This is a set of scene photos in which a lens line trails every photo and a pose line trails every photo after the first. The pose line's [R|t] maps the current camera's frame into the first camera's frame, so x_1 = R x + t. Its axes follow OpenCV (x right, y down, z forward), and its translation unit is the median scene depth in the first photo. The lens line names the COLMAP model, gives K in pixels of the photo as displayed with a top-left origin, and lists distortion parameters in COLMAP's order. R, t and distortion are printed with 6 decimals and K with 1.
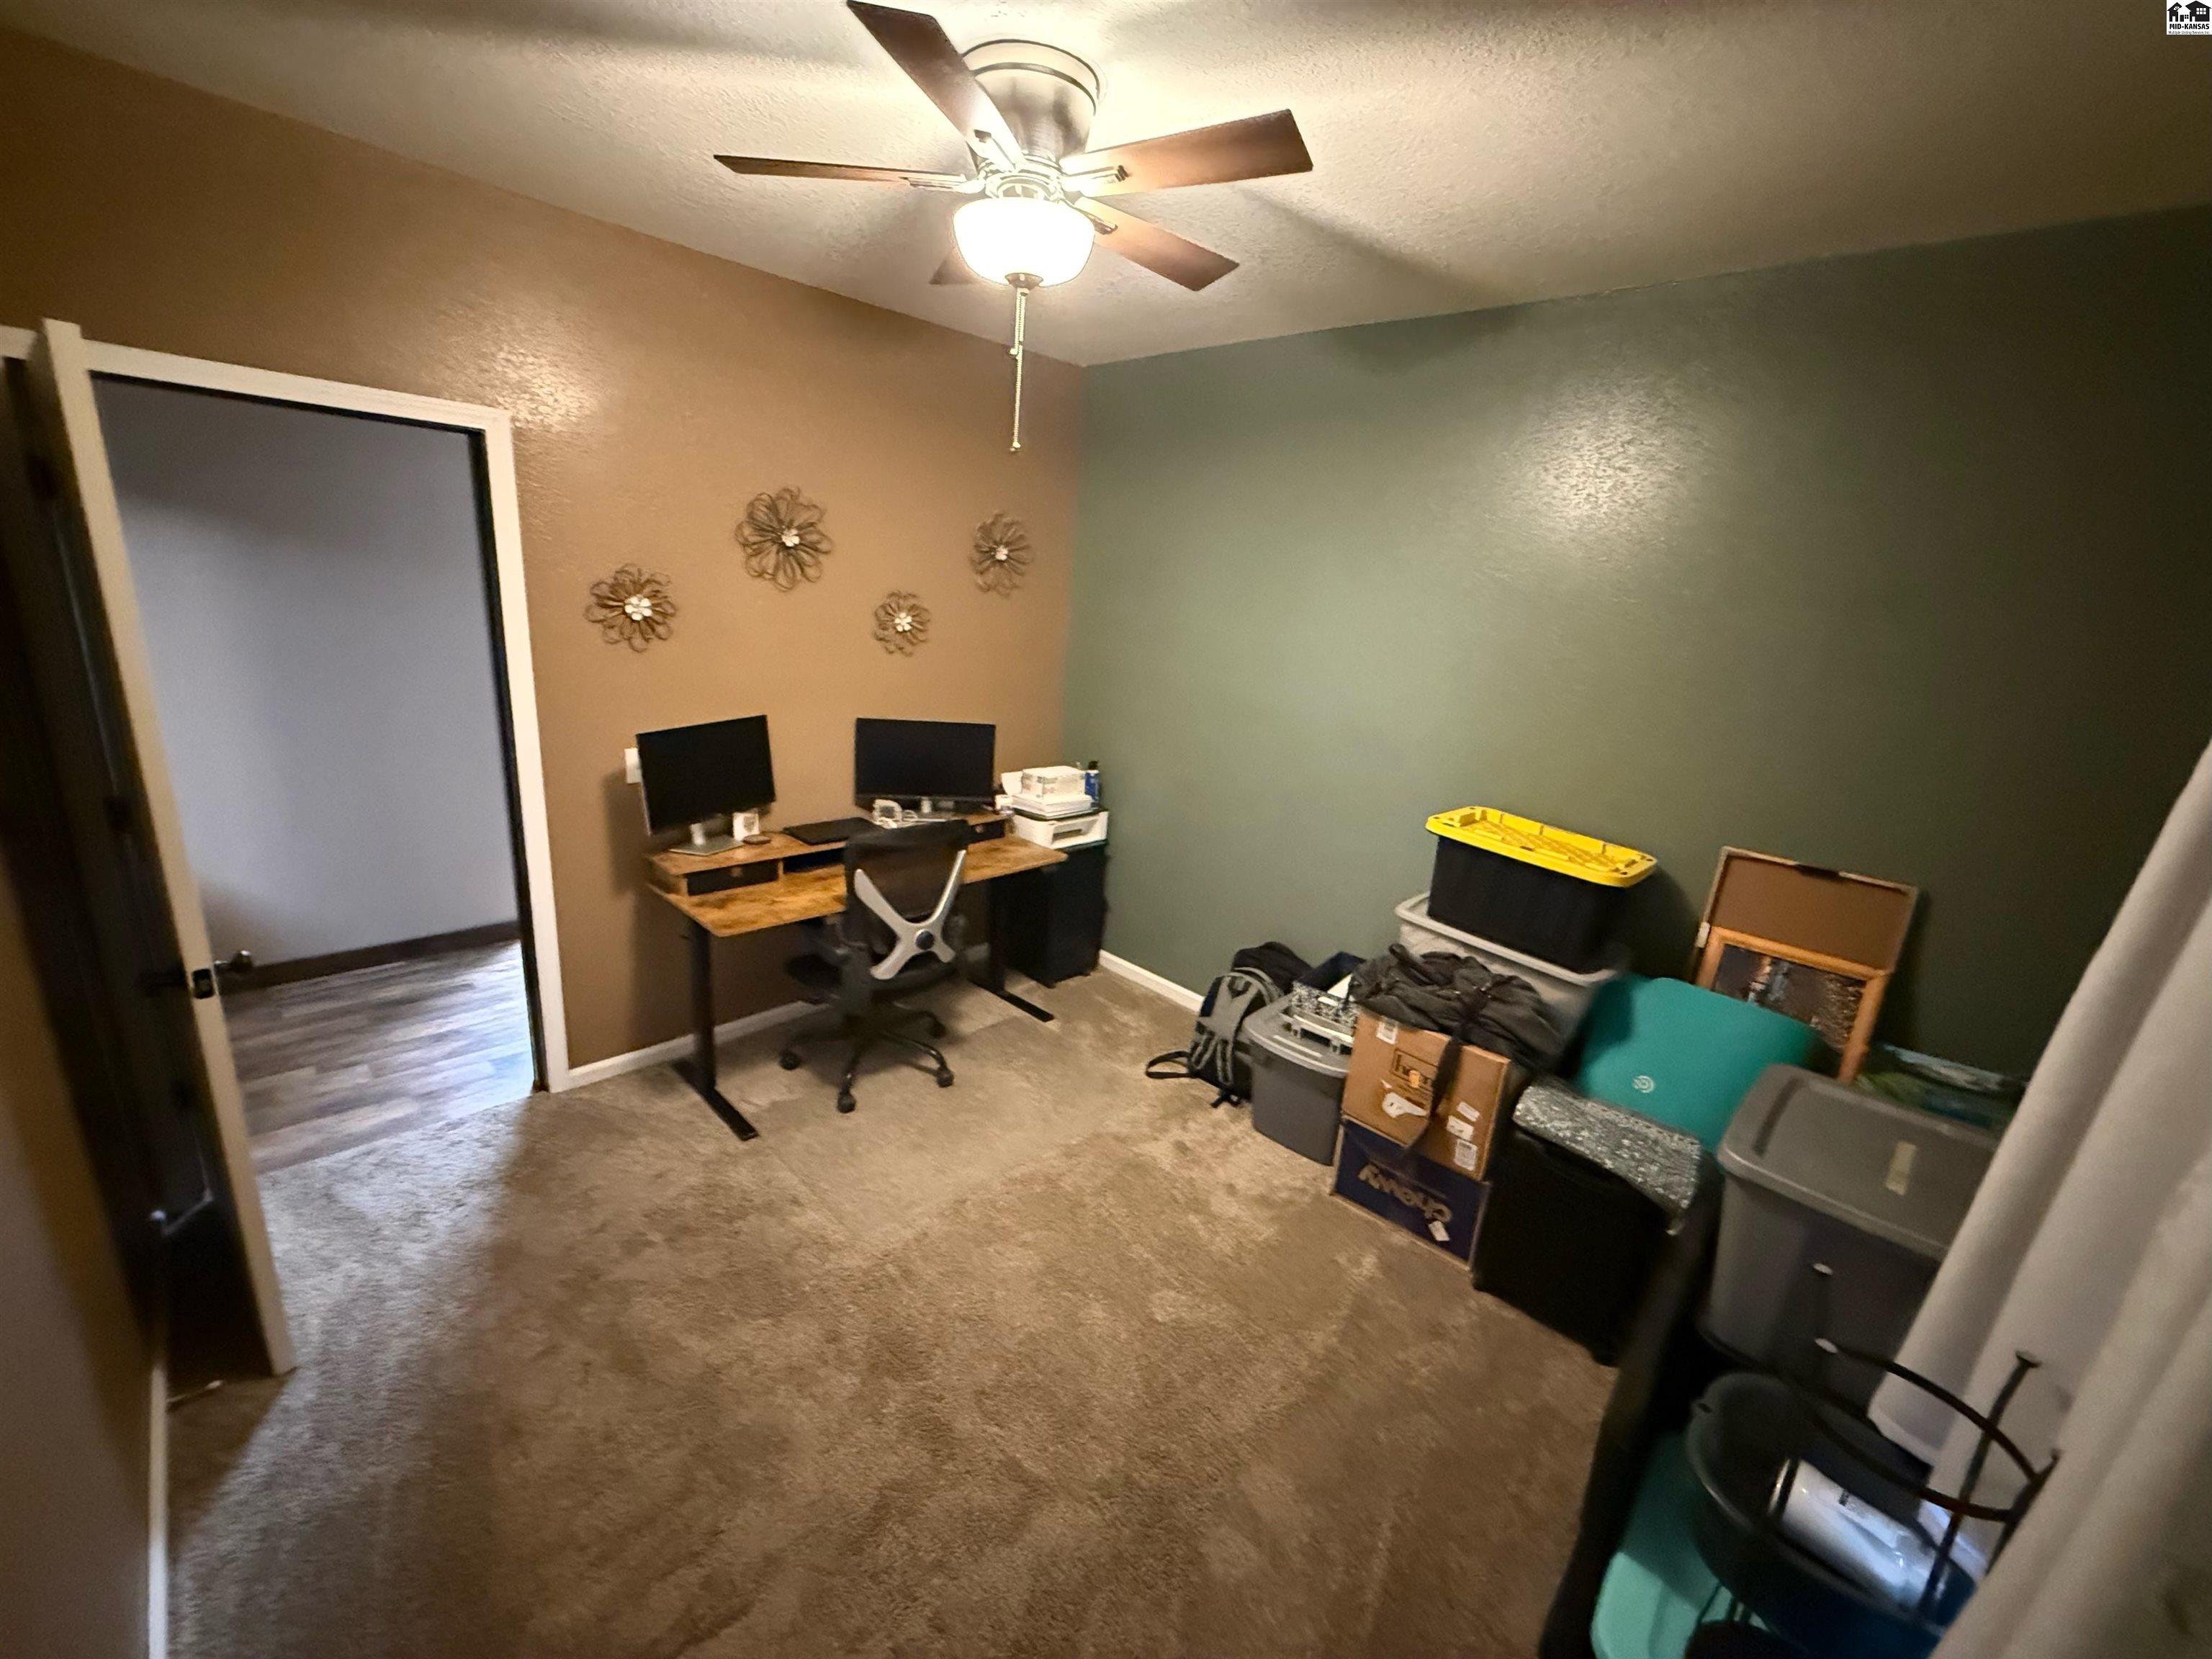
lens RADIAL K [[878.0, 0, 1109.6], [0, 878.0, 842.9], [0, 0, 1]] dist [-0.002159, 0.000342]
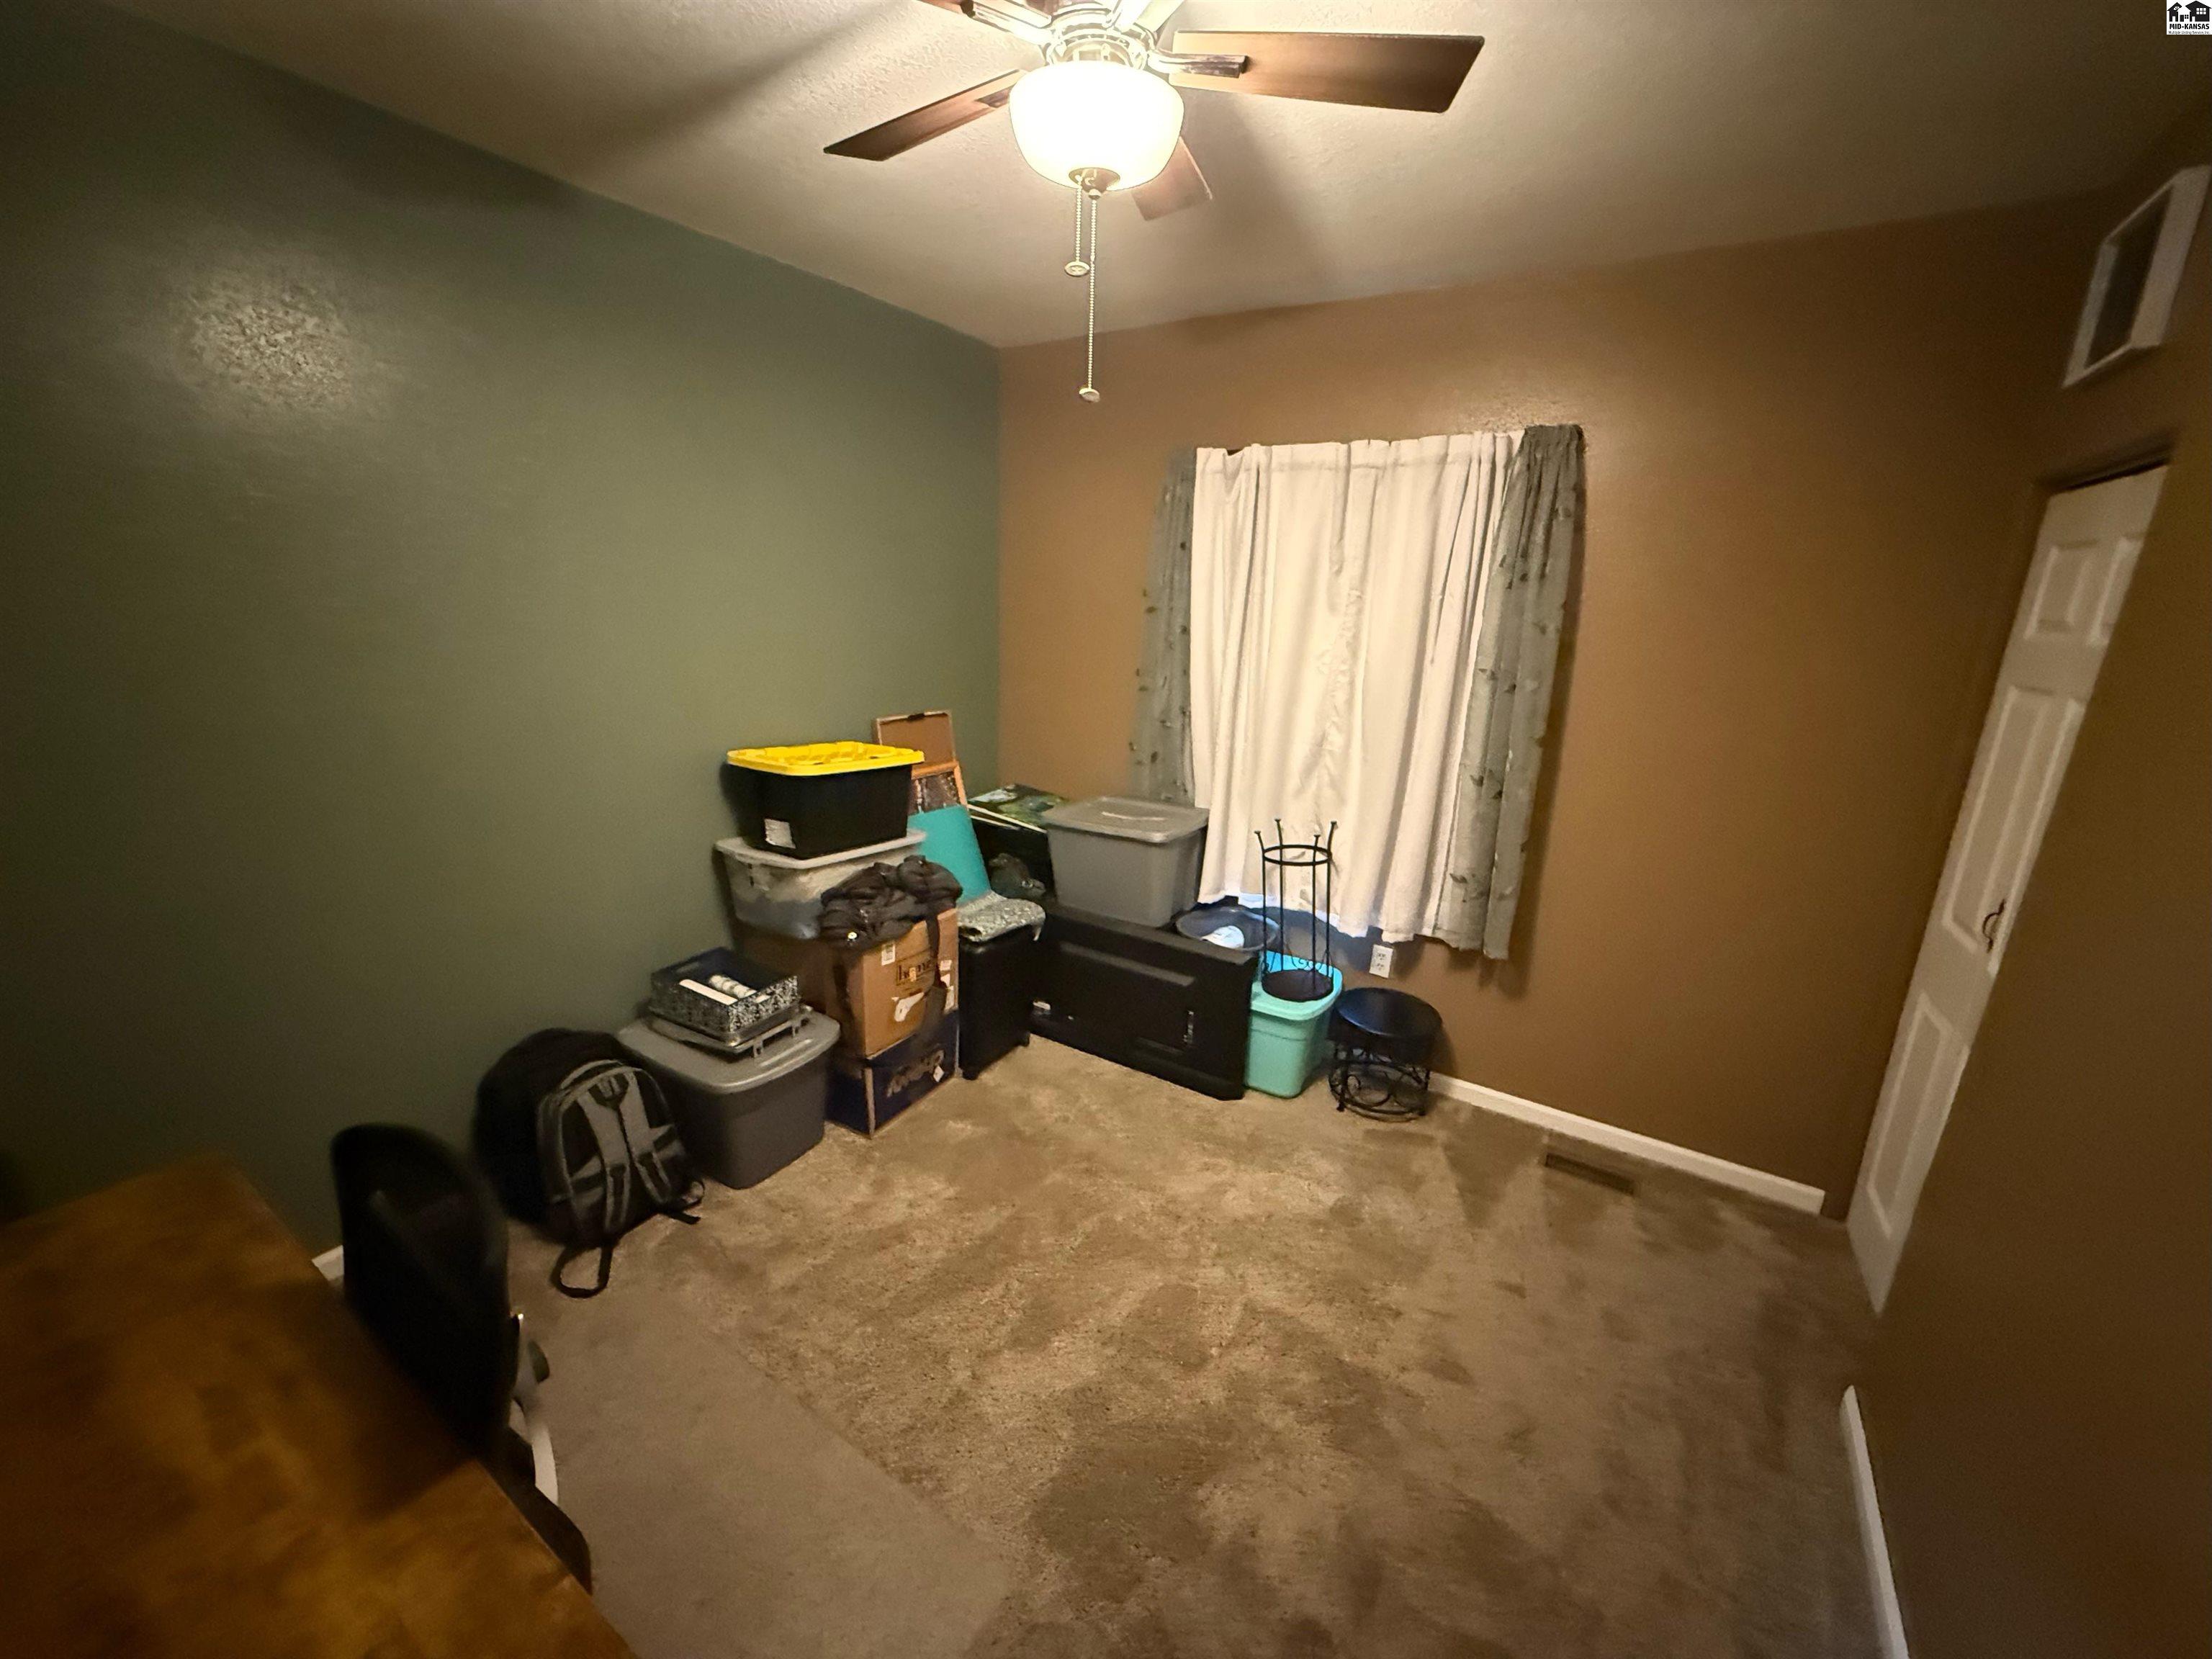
lens RADIAL K [[878.0, 0, 1107.2], [0, 878.0, 822.1], [0, 0, 1]] dist [-0.002159, 0.000342]
pose [[-0.183218, -0.338803, 0.922846, -0.679049], [0.228383, 0.898384, 0.375164, -0.277370], [-0.956176, 0.279499, -0.087224, 0.787540]]
